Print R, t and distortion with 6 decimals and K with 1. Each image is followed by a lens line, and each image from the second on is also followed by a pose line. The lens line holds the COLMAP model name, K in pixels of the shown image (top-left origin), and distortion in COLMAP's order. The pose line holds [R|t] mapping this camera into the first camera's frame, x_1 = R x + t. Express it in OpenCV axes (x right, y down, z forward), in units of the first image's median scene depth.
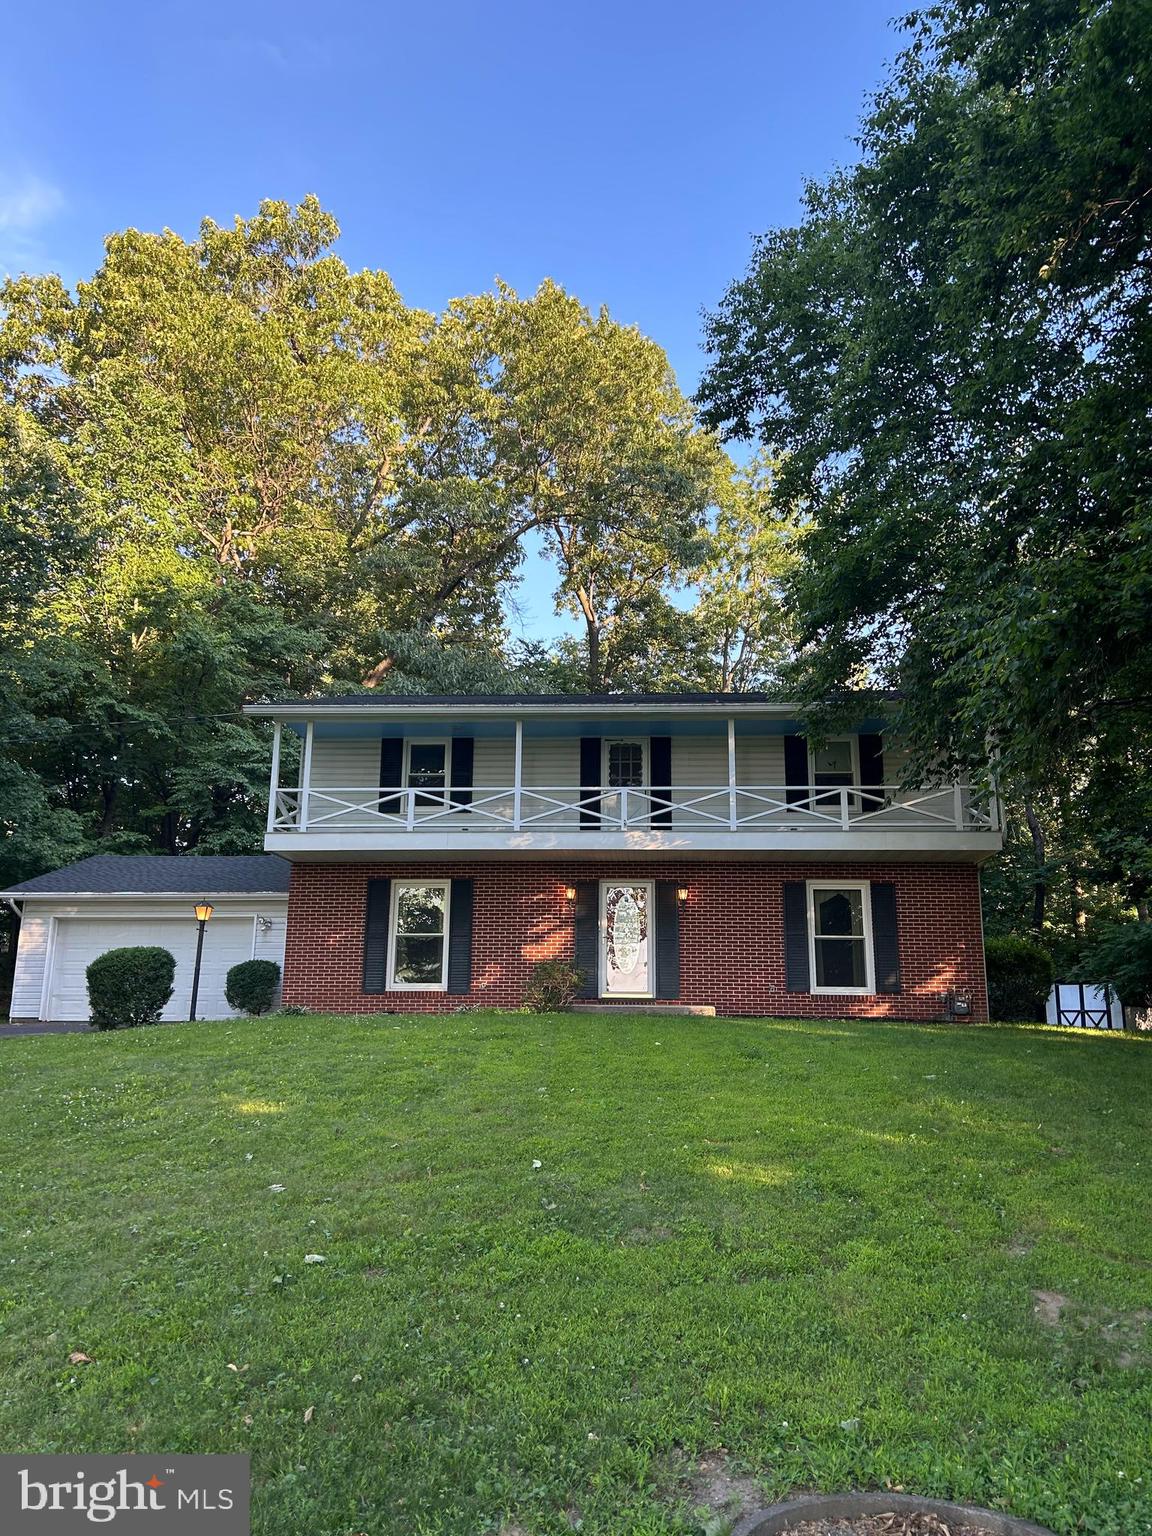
lens RADIAL K [[1165.0, 0, 577.4], [0, 1165.0, 771.1], [0, 0, 1]] dist [-0.064265, -0.002239]
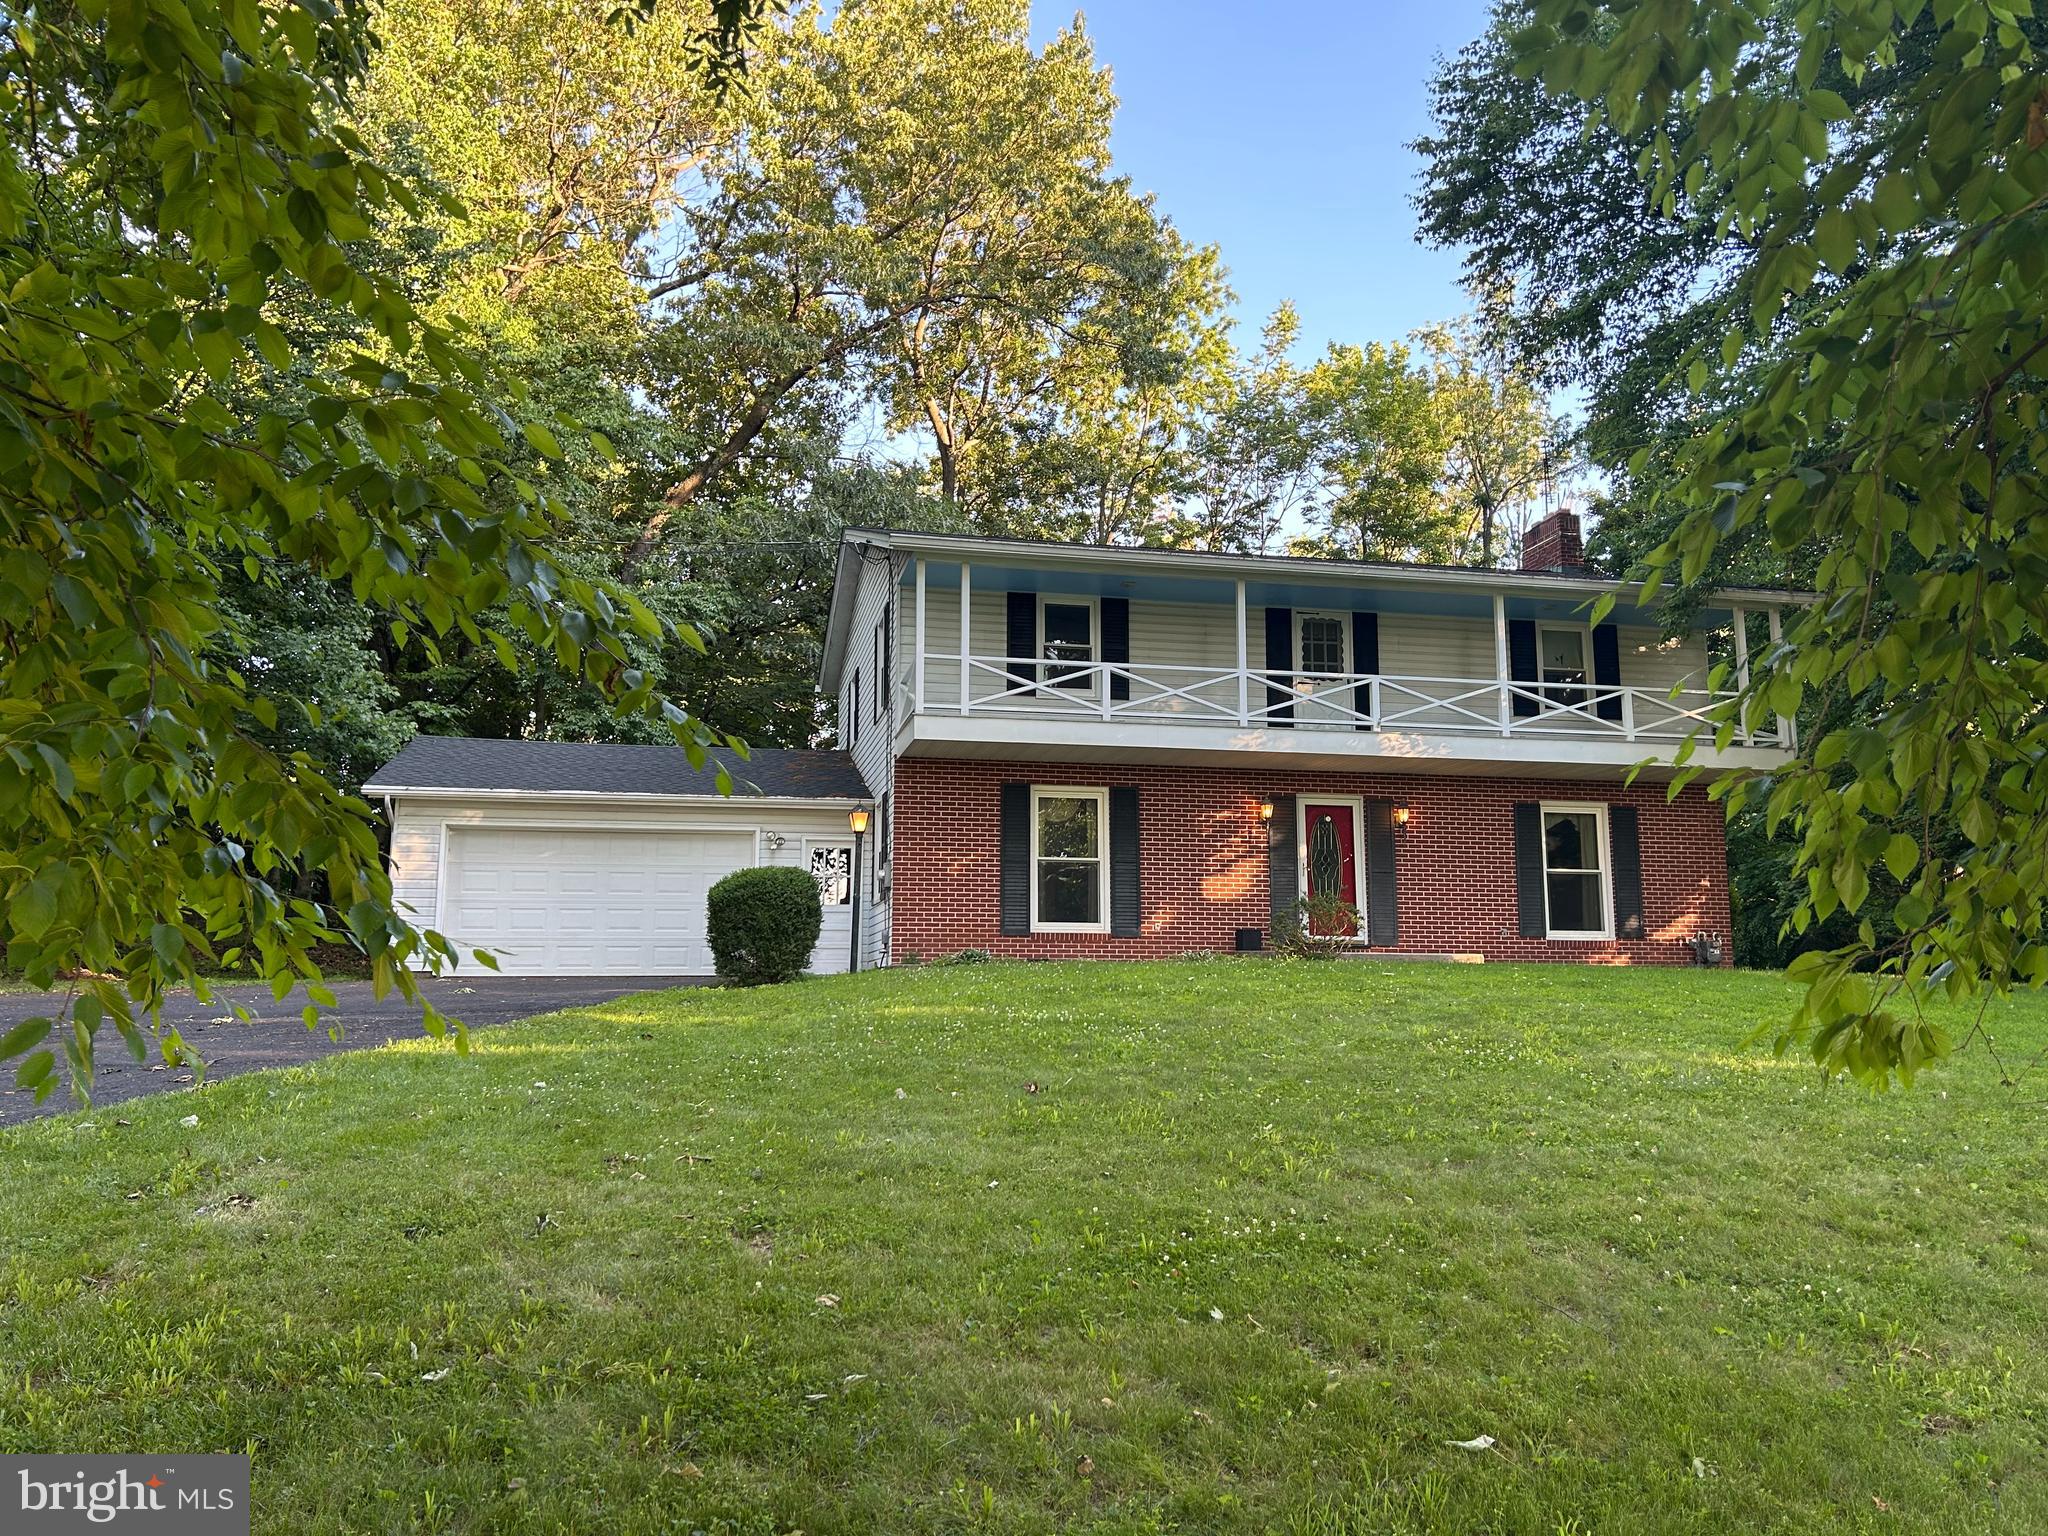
lens RADIAL K [[1553.3, 0, 1027.2], [0, 1553.3, 773.0], [0, 0, 1]] dist [-0.064265, -0.002239]
pose [[0.972756, 0.029658, 0.229925, -0.389854], [-0.049988, 0.995286, 0.083104, 0.003277], [-0.226377, -0.092333, 0.969654, 0.037166]]
